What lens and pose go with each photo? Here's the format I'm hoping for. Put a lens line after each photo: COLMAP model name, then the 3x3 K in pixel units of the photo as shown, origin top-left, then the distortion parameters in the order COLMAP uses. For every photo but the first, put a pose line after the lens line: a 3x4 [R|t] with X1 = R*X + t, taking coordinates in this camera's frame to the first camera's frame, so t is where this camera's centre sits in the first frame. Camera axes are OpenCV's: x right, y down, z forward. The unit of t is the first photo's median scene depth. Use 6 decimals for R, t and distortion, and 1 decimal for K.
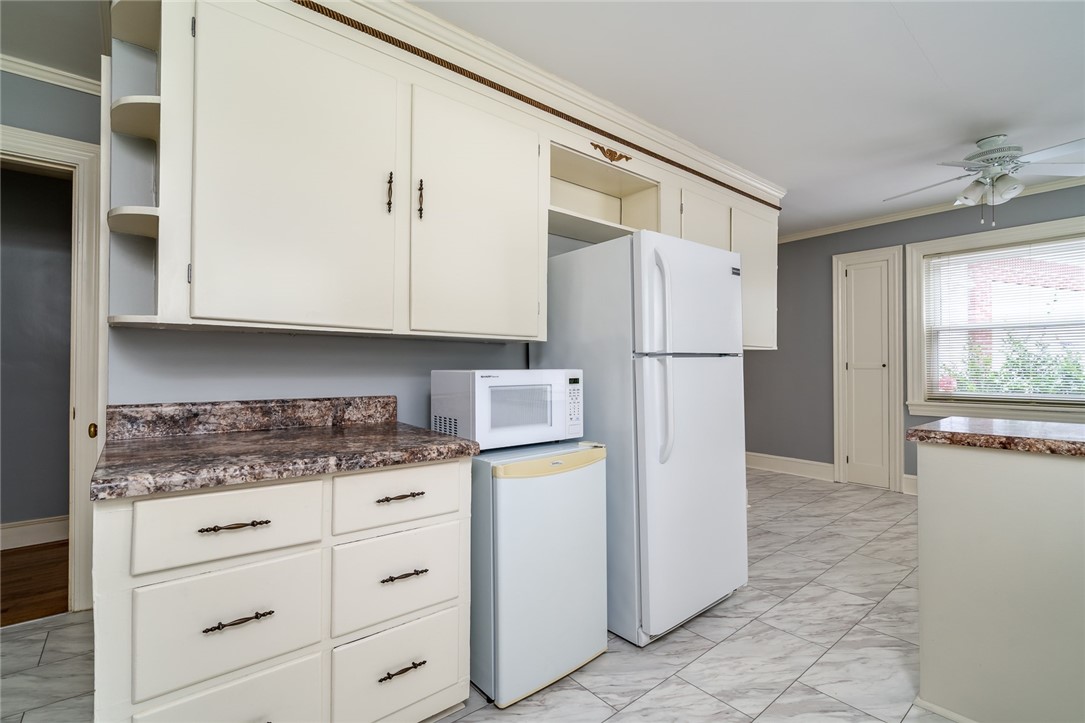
lens RADIAL K [[488.1, 0, 538.5], [0, 488.1, 364.0], [0, 0, 1]] dist [-0.001899, -0.000357]
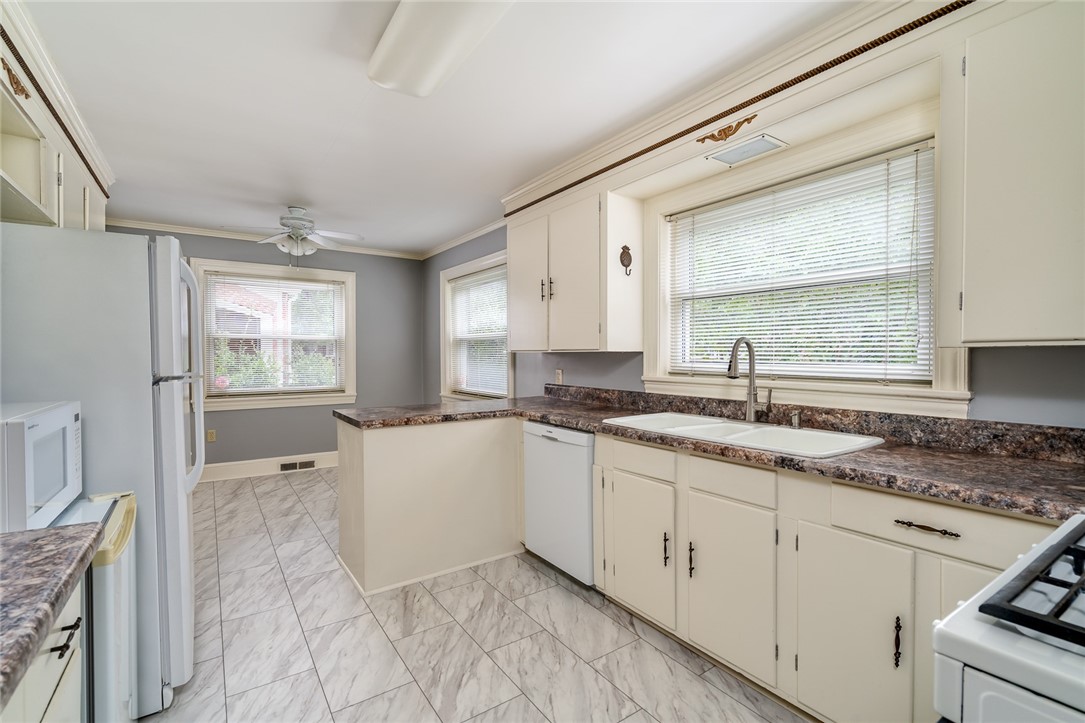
lens RADIAL K [[488.1, 0, 538.6], [0, 488.1, 362.6], [0, 0, 1]] dist [-0.001899, -0.000357]
pose [[0.096677, -0.013080, 0.995230, -0.348238], [-0.006027, 0.999888, 0.013727, -0.036677], [-0.995298, -0.007325, 0.096588, 0.145779]]
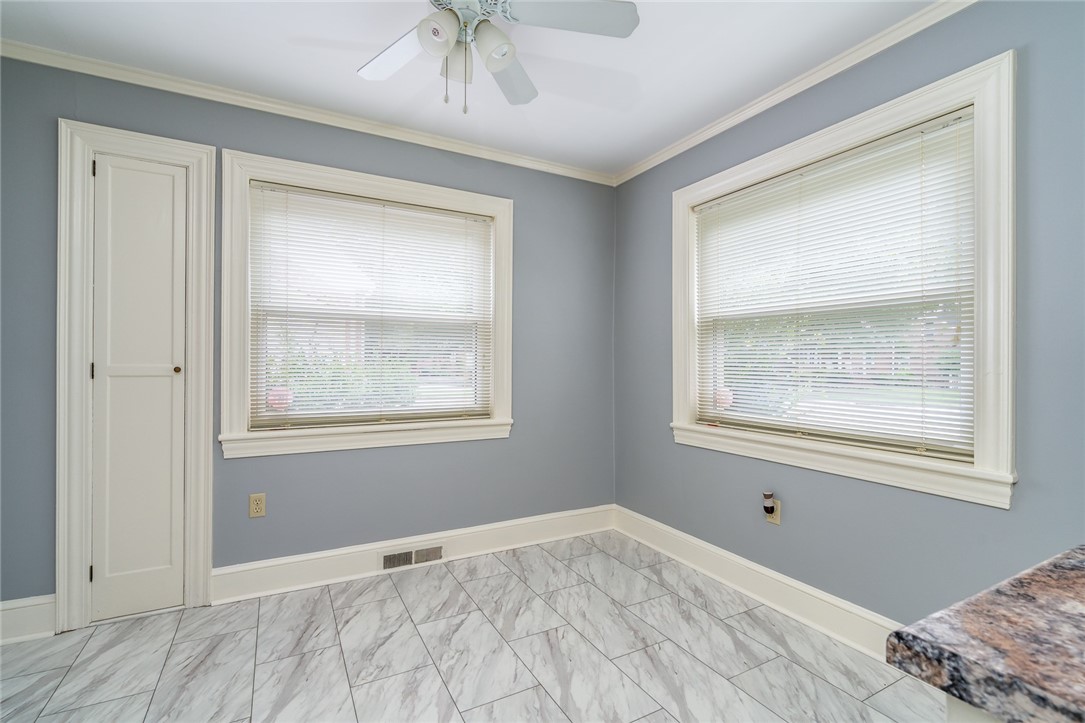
lens RADIAL K [[488.1, 0, 542.3], [0, 488.1, 361.8], [0, 0, 1]] dist [-0.001899, -0.000357]
pose [[0.195114, 0.004672, 0.980770, 0.376204], [-0.012039, 0.999925, -0.002369, -0.011342], [-0.980707, -0.011345, 0.195155, 0.703927]]
